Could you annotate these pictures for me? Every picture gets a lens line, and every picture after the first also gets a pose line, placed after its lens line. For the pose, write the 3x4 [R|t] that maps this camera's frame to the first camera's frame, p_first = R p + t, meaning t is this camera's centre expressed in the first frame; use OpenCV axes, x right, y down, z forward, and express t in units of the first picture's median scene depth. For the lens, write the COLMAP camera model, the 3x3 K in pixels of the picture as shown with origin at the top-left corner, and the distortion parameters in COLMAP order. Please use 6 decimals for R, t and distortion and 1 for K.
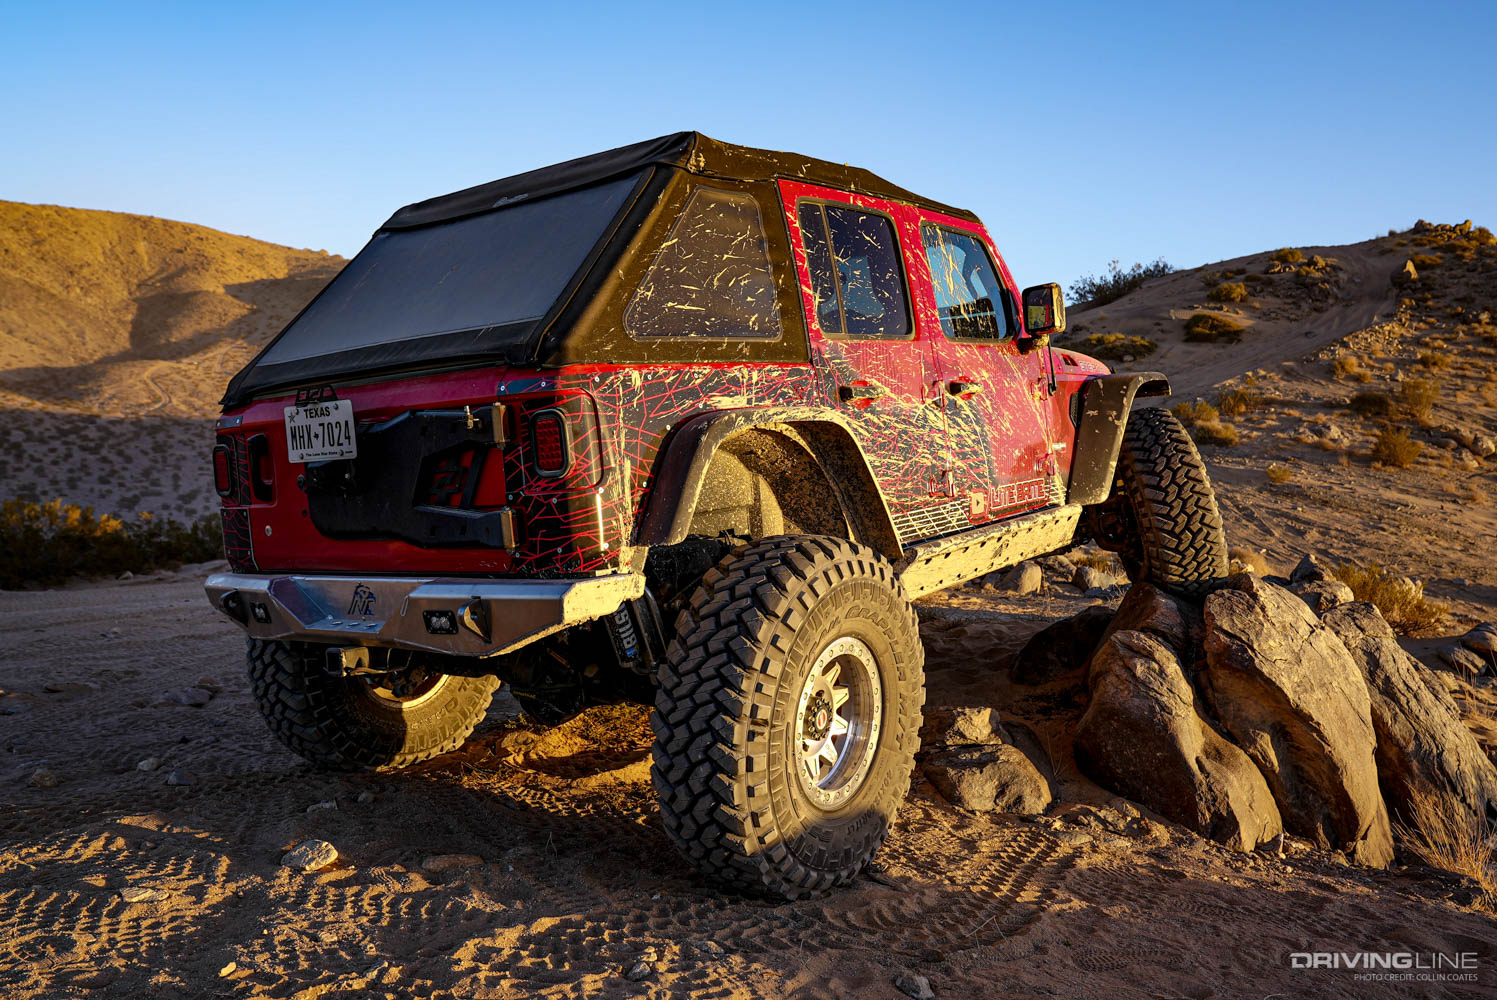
lens RADIAL K [[1272.9, 0, 750.6], [0, 1272.9, 501.0], [0, 0, 1]] dist [-0.007073, 0.001334]
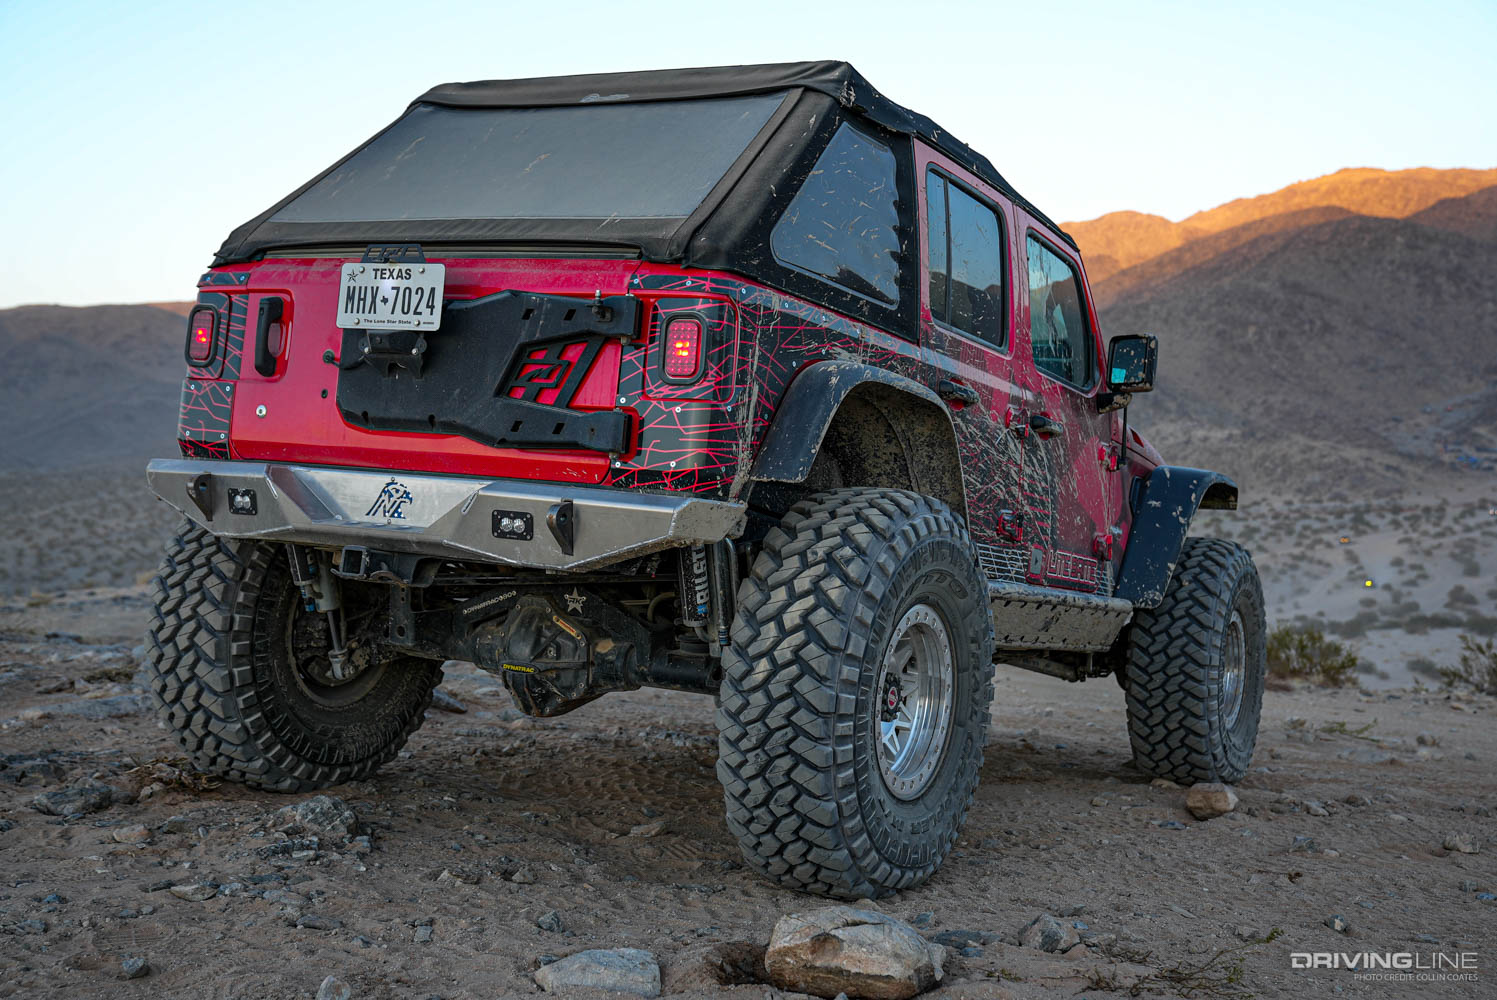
lens RADIAL K [[1830.7, 0, 743.0], [0, 1830.7, 491.5], [0, 0, 1]] dist [0.208873, 0.000000]
pose [[0.975687, 0.183400, 0.119994, -0.231179], [-0.168842, 0.978063, -0.122000, 0.189320], [-0.139737, 0.098774, 0.985250, -0.263998]]
